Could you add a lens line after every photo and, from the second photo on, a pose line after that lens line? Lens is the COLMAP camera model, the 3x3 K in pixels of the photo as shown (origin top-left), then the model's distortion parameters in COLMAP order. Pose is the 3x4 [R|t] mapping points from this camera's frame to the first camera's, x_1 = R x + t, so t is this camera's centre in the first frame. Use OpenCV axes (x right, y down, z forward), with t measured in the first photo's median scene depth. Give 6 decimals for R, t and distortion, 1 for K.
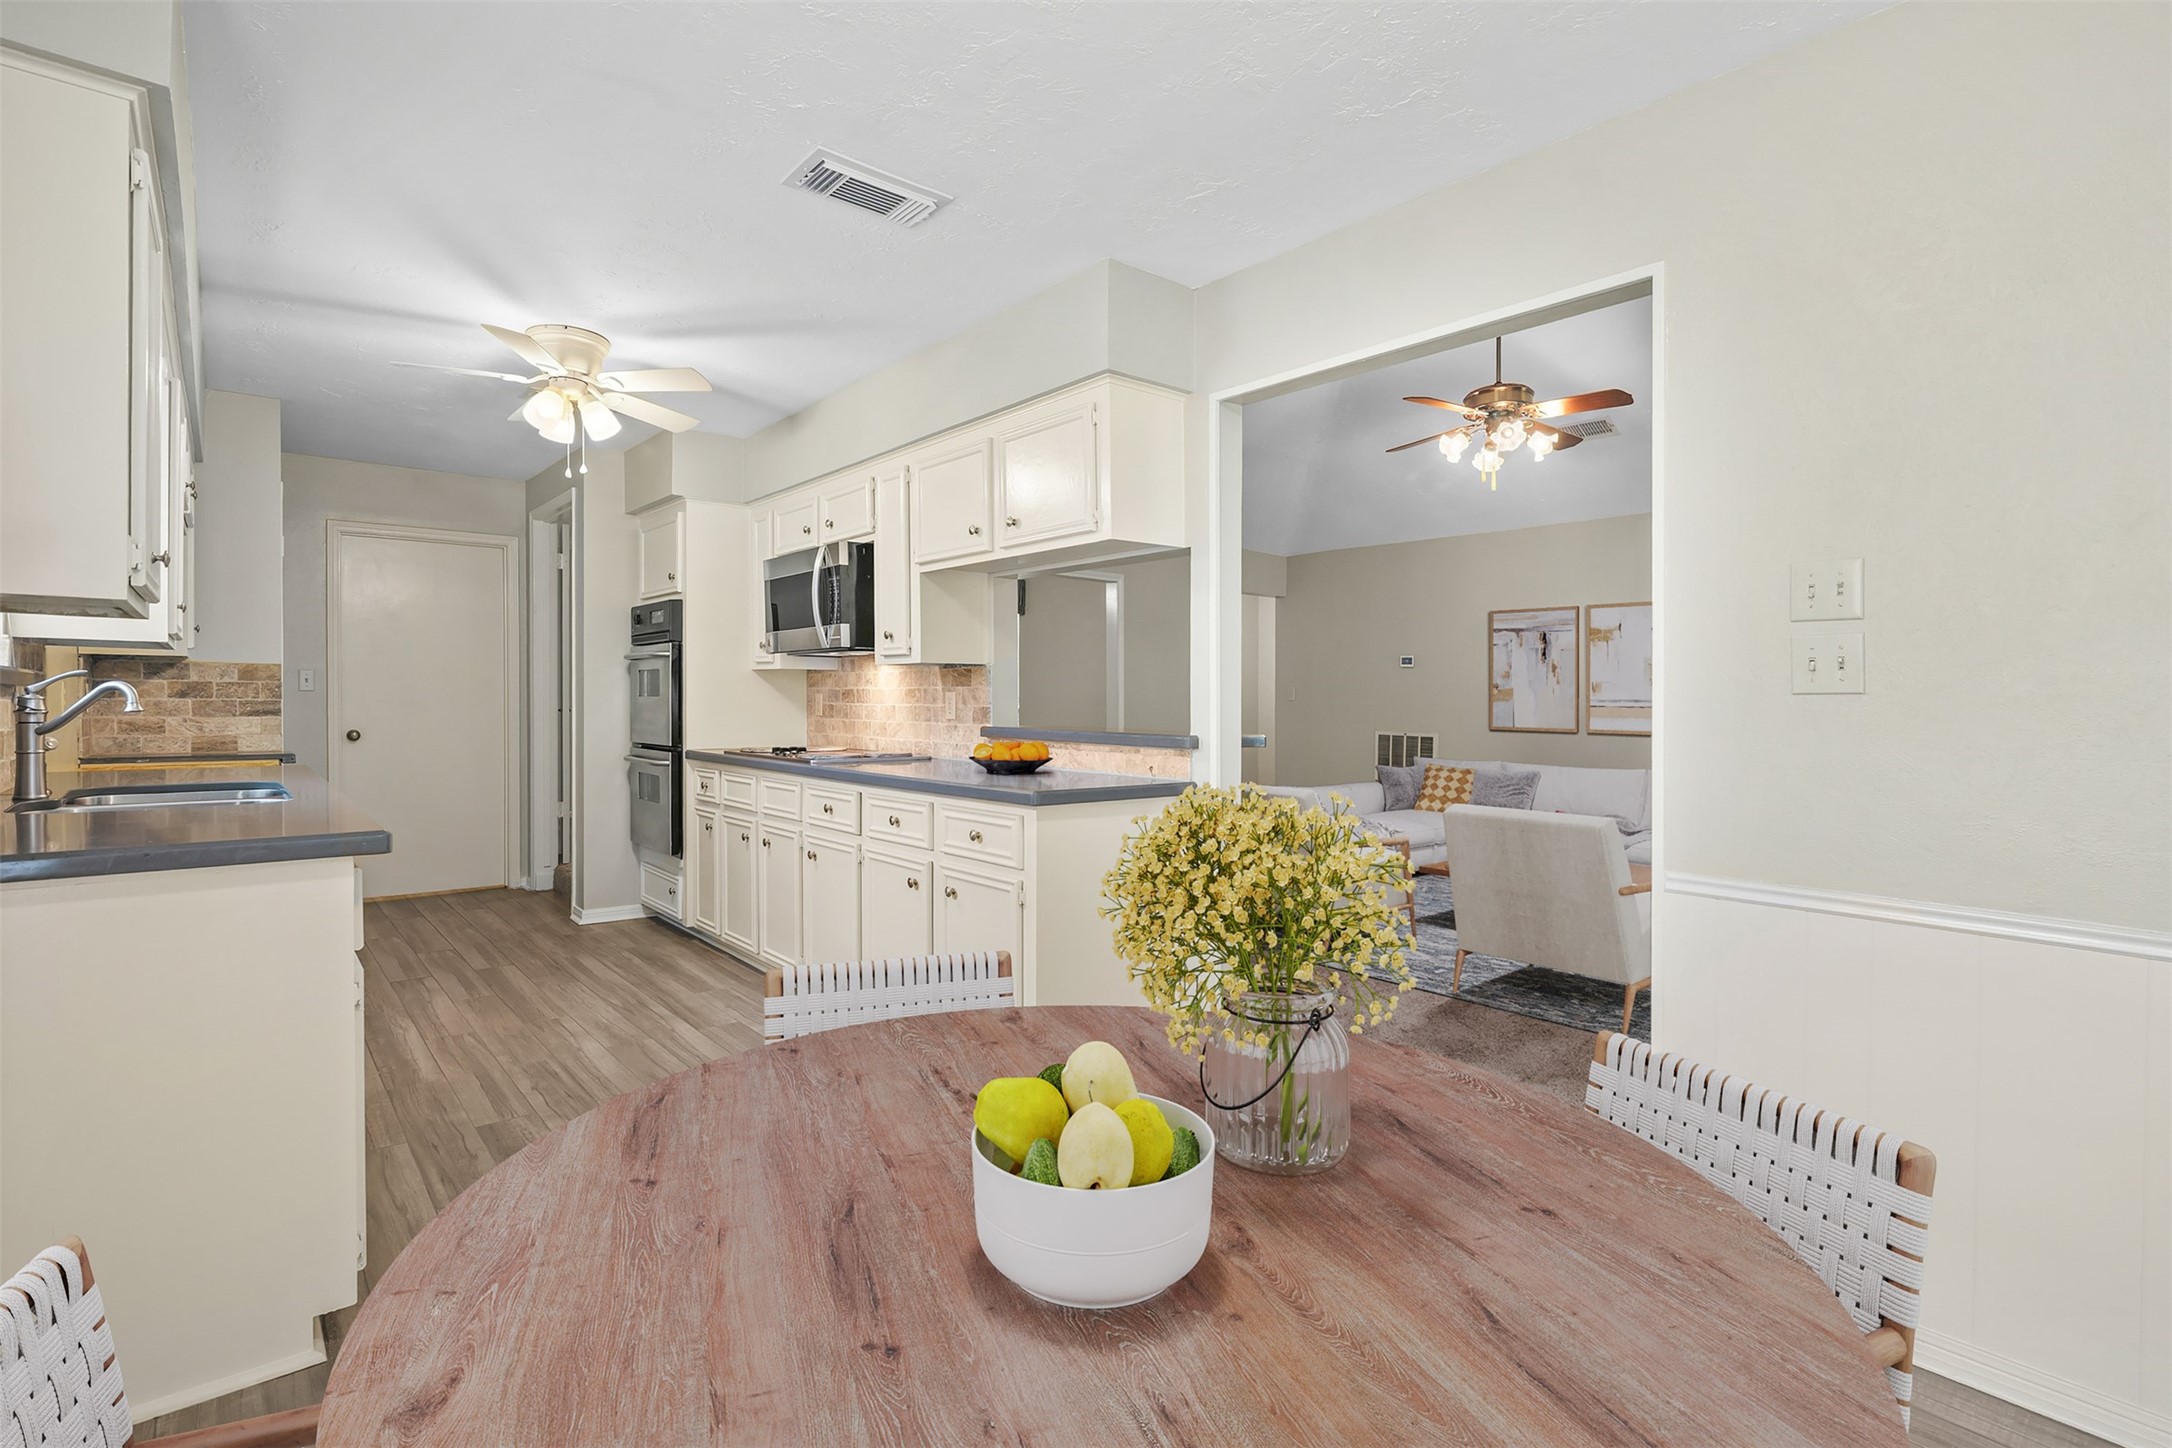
lens RADIAL K [[1019.4, 0, 1086.0], [0, 1019.4, 724.0], [0, 0, 1]] dist [-0.002877, -0.000031]
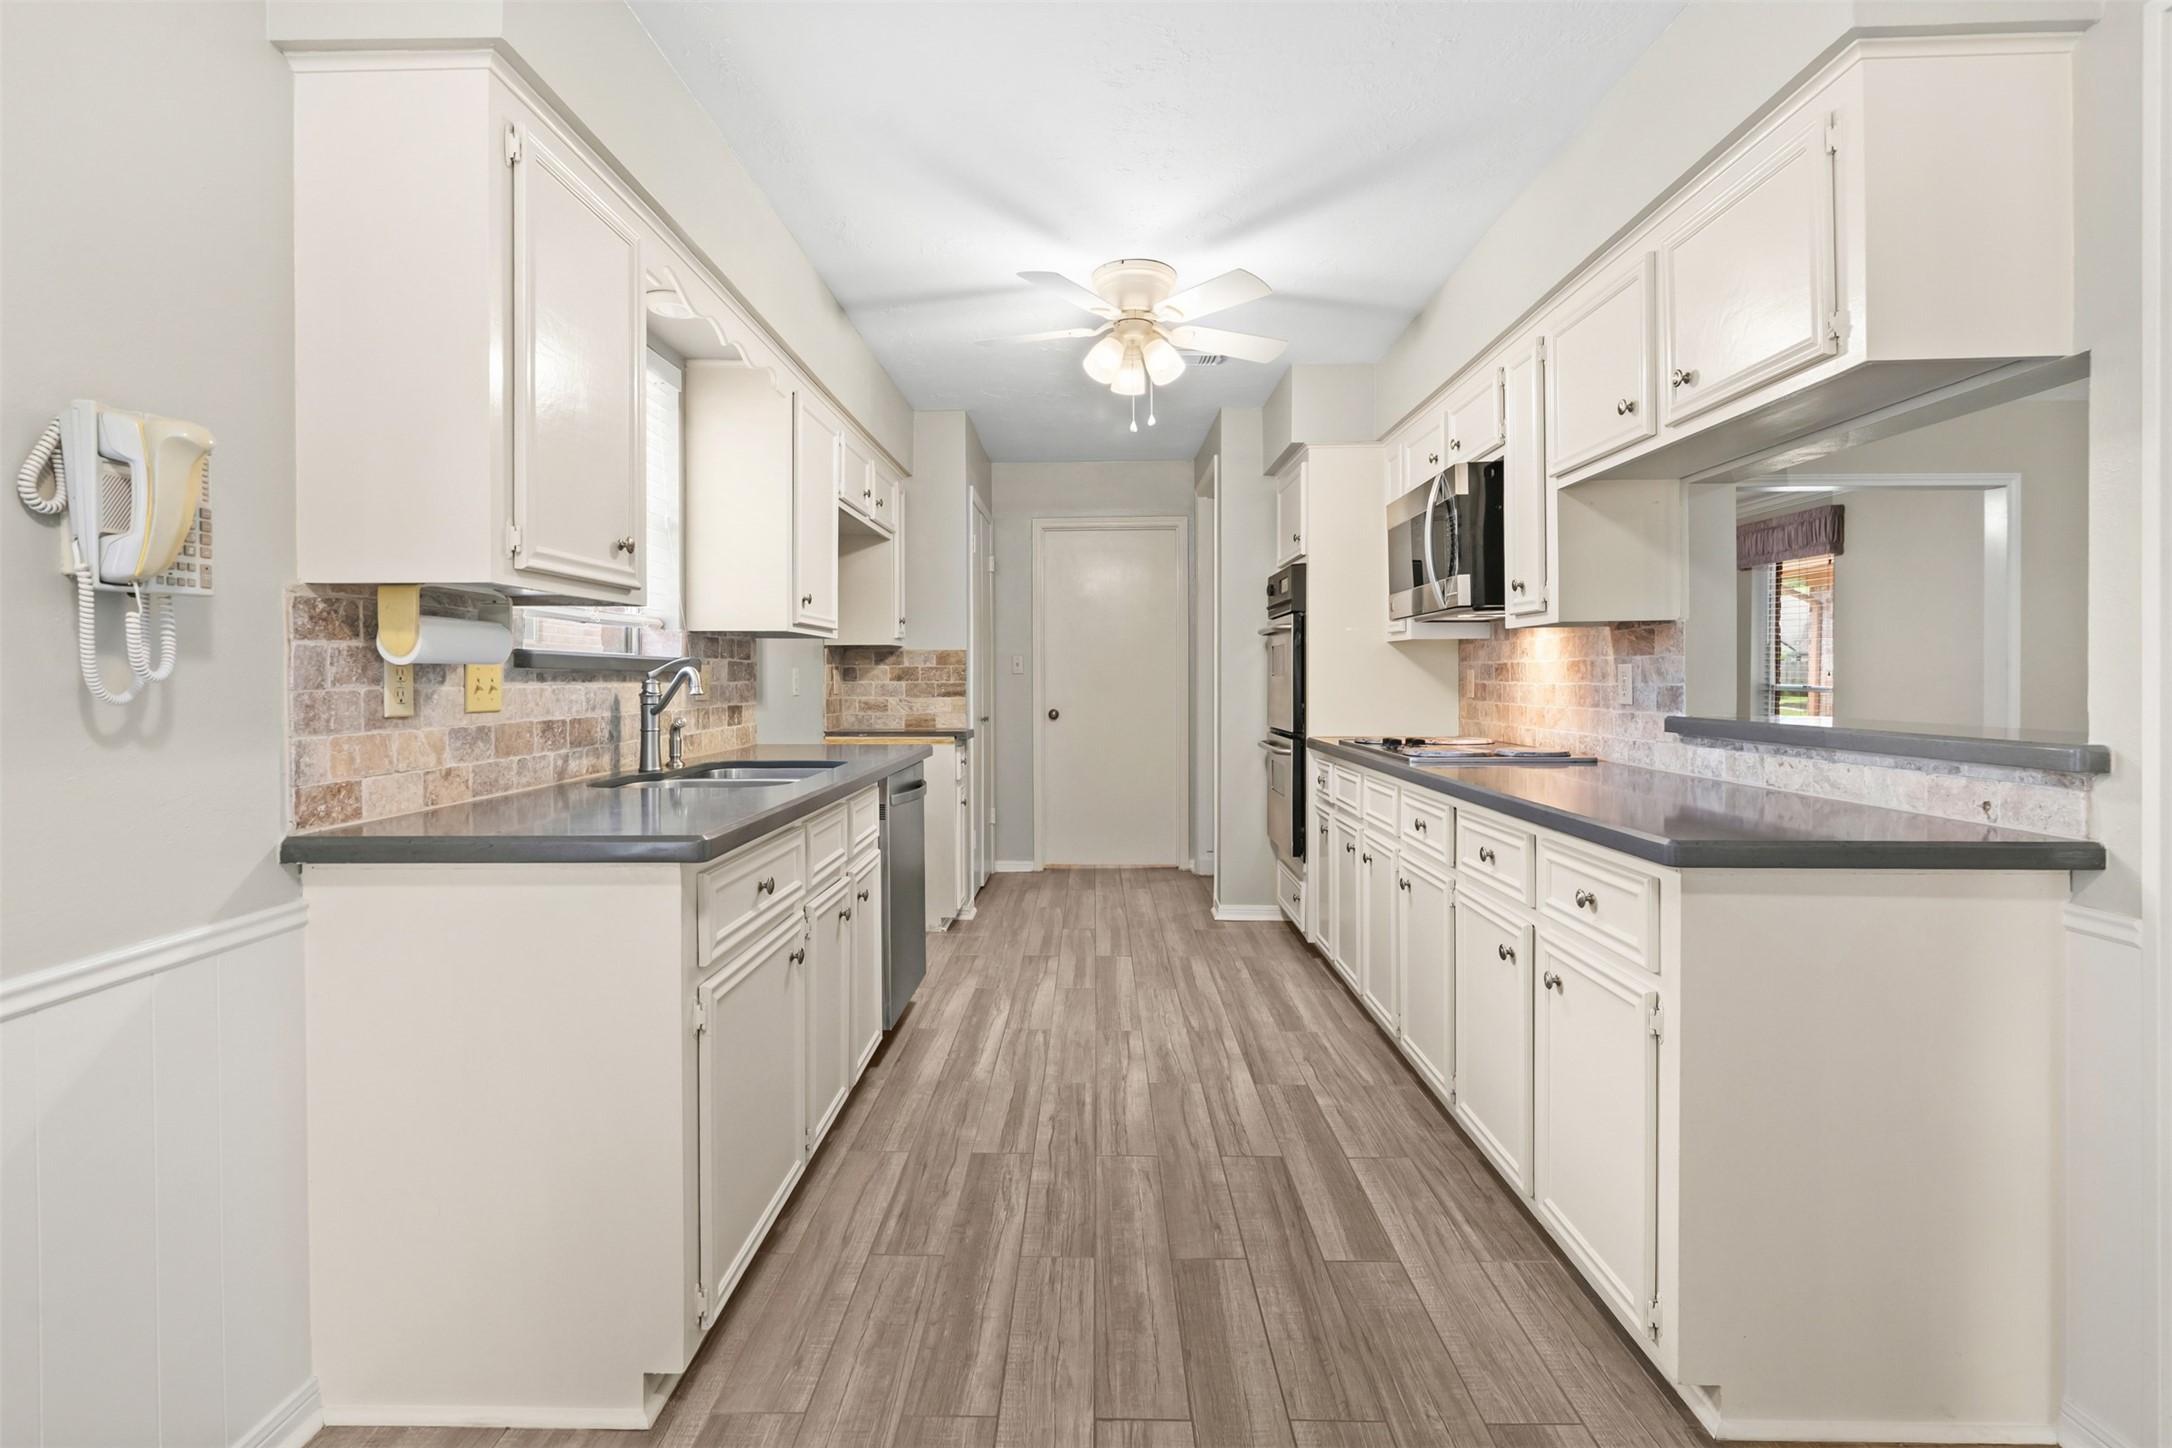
lens RADIAL K [[1043.7, 0, 1074.7], [0, 1043.7, 701.5], [0, 0, 1]] dist [0.000354, 0.000341]
pose [[0.746043, 0.005476, -0.665875, 0.056793], [-0.006671, 0.999977, 0.000749, -0.004766], [0.665864, 0.003883, 0.746063, 0.244900]]
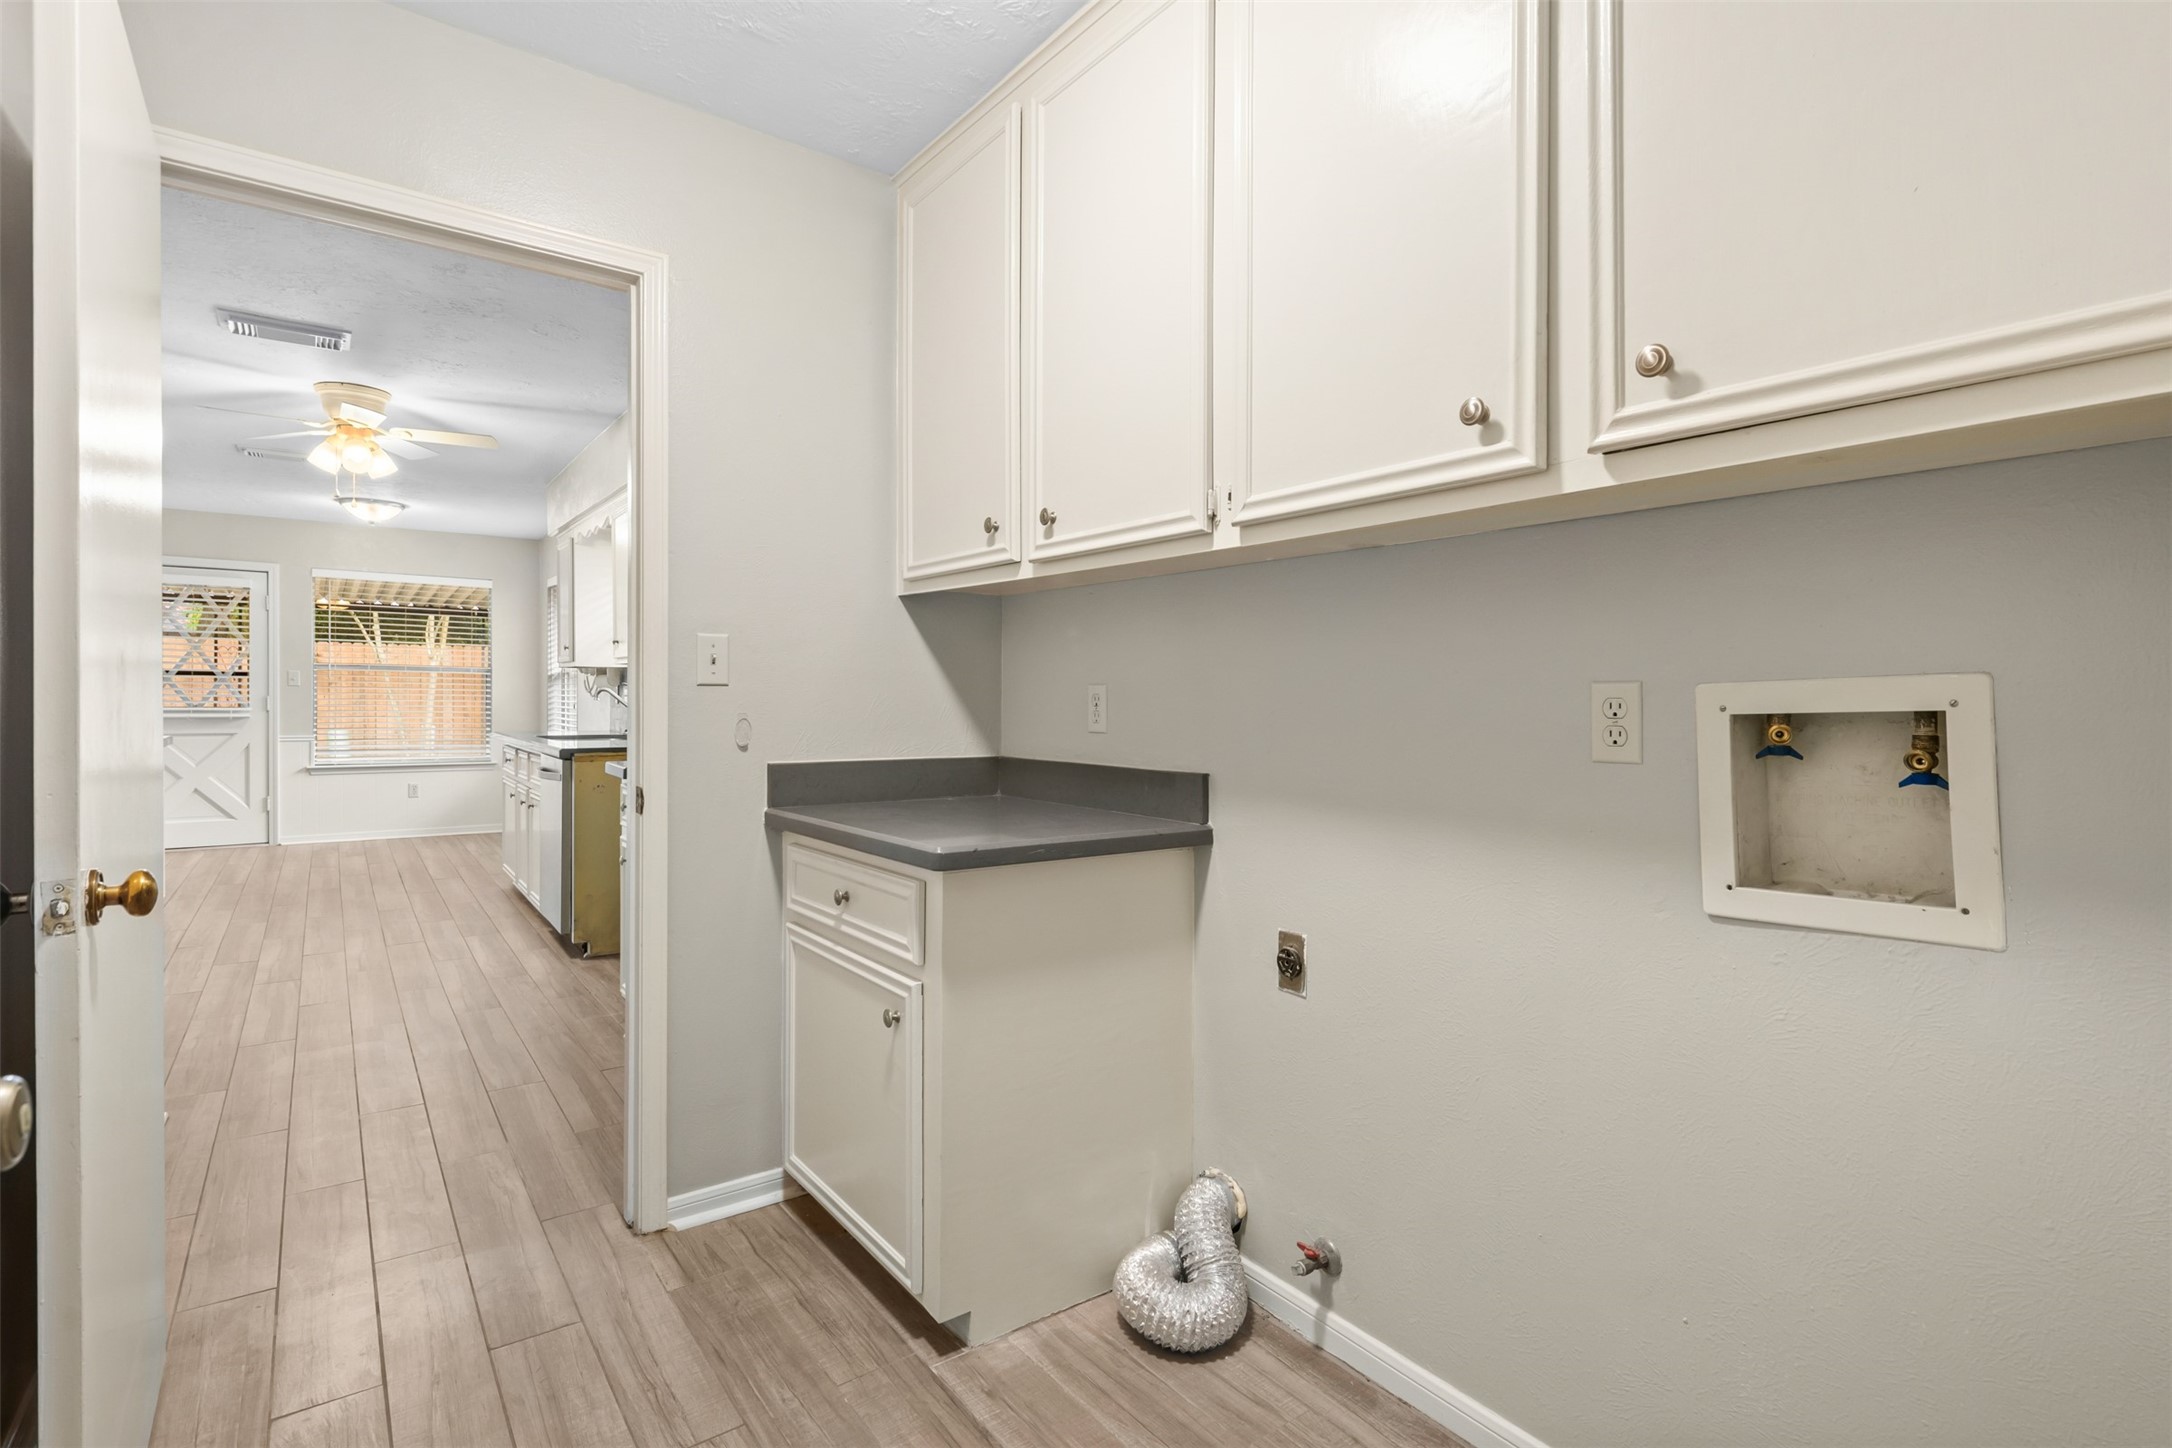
lens RADIAL K [[1016.0, 0, 1088.9], [0, 1016.0, 716.3], [0, 0, 1]] dist [-0.006942, -0.000383]
pose [[-0.997864, -0.020308, 0.062090, -1.261670], [-0.017727, 0.998967, 0.041840, -0.053083], [-0.062875, 0.040650, -0.997193, 1.863262]]
